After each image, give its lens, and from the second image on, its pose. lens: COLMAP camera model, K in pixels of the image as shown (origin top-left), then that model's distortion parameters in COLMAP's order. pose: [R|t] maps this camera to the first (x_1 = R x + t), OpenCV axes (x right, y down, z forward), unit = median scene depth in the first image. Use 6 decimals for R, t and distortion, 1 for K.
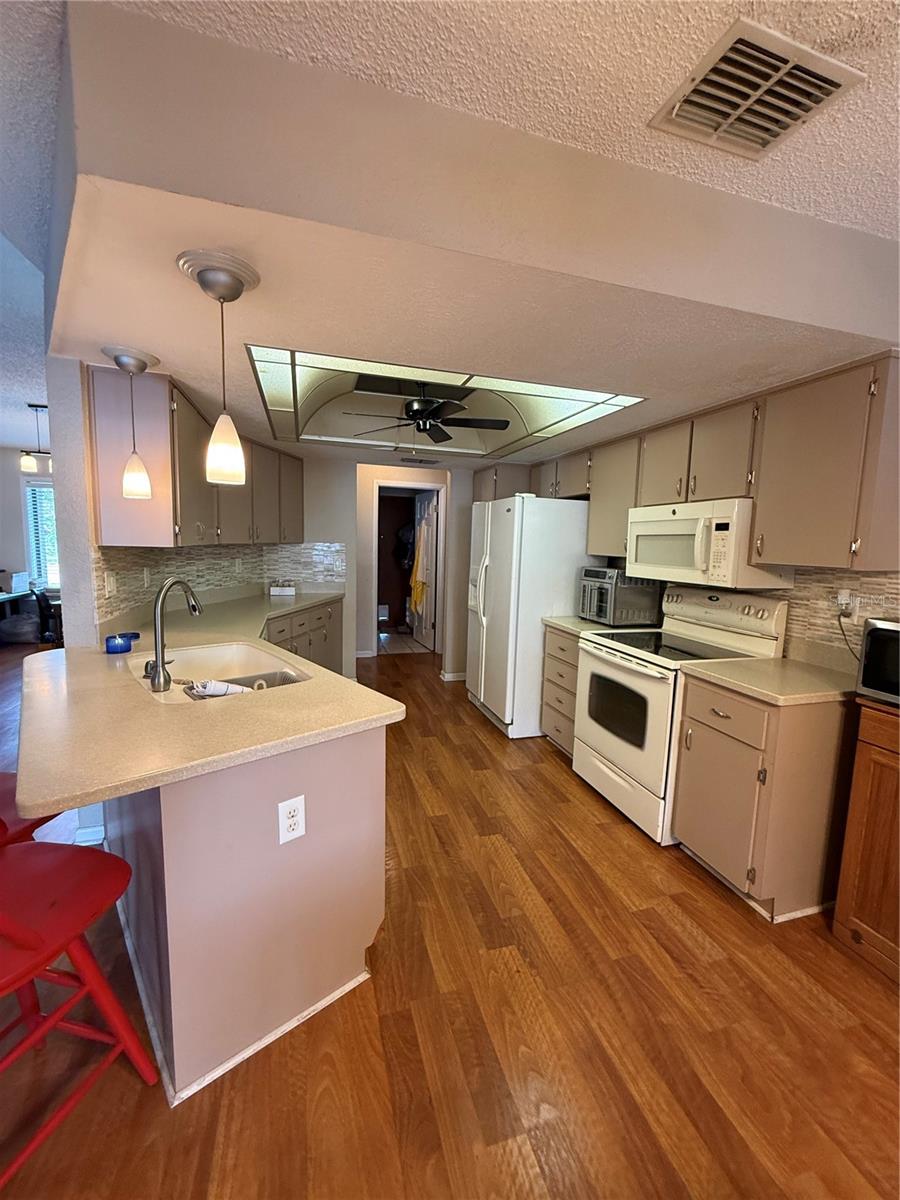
lens RADIAL K [[478.8, 0, 452.0], [0, 478.8, 597.5], [0, 0, 1]] dist [0.000539, 0.000210]
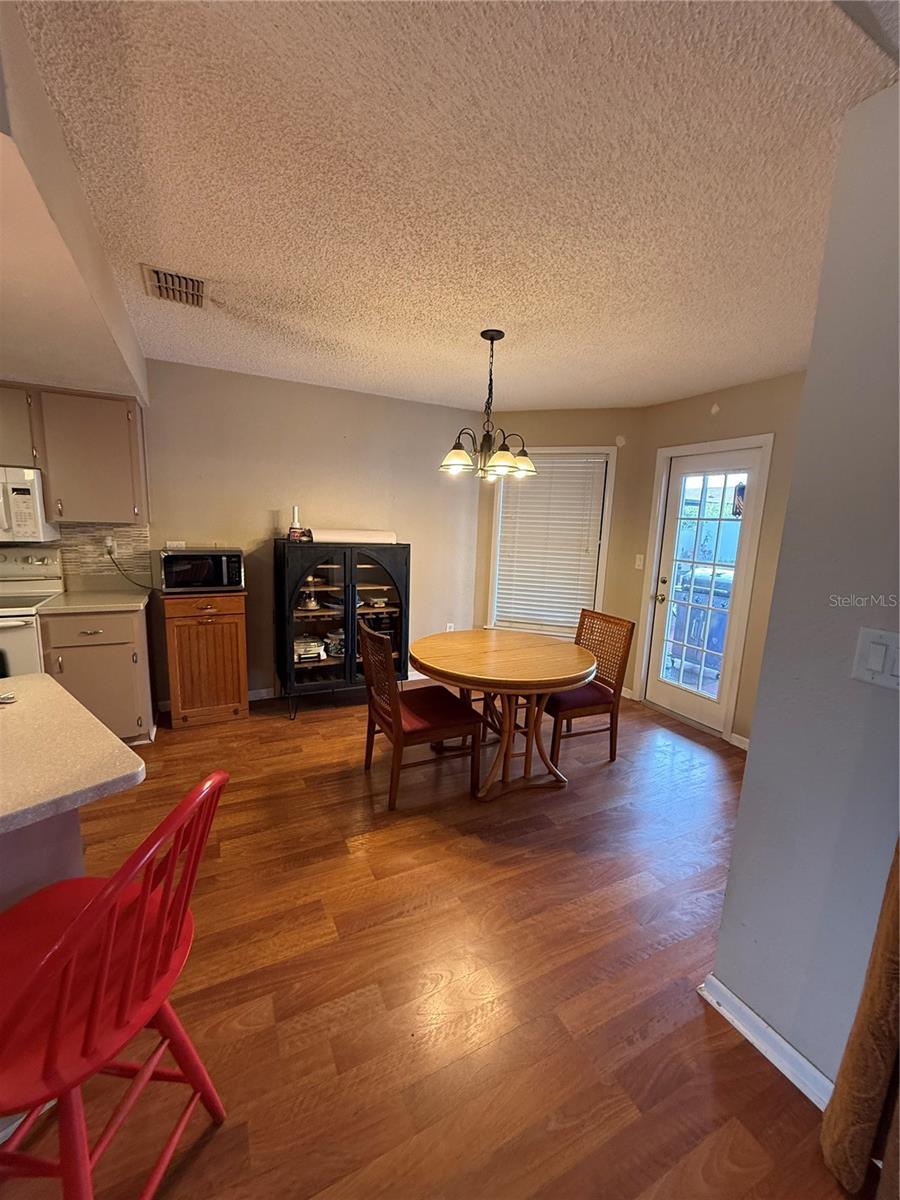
lens RADIAL K [[478.8, 0, 447.8], [0, 478.8, 600.5], [0, 0, 1]] dist [0.000539, 0.000210]
pose [[-0.172470, -0.196868, 0.965141, -0.843361], [0.075918, 0.974253, 0.212293, -0.056508], [-0.982085, 0.109886, -0.153084, 0.172899]]
